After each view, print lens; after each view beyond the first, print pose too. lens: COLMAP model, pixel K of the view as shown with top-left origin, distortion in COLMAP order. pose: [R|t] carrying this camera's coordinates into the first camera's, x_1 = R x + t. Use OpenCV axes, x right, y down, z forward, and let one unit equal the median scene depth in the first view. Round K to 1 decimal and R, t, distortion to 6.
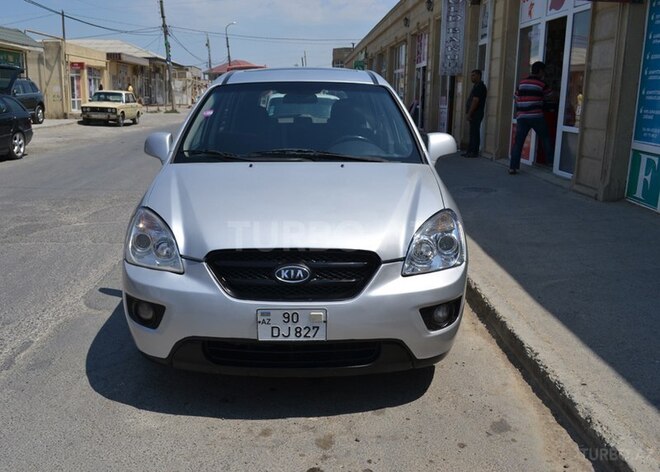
lens RADIAL K [[596.0, 0, 330.0], [0, 596.0, 236.0], [0, 0, 1]] dist [-0.056767, 0.004555]
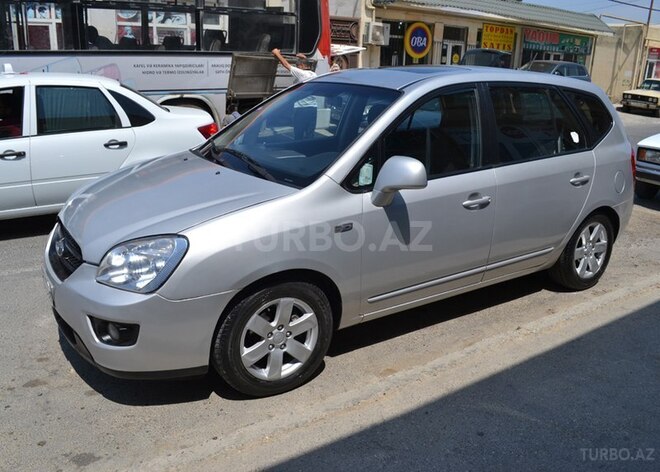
lens RADIAL K [[579.0, 0, 330.0], [0, 579.0, 236.0], [0, 0, 1]] dist [-0.069624, -0.003122]
pose [[0.557549, 0.255861, -0.789730, 0.101562], [-0.225022, 0.962282, 0.152899, -0.022667], [0.799064, 0.092458, 0.594094, 0.065742]]
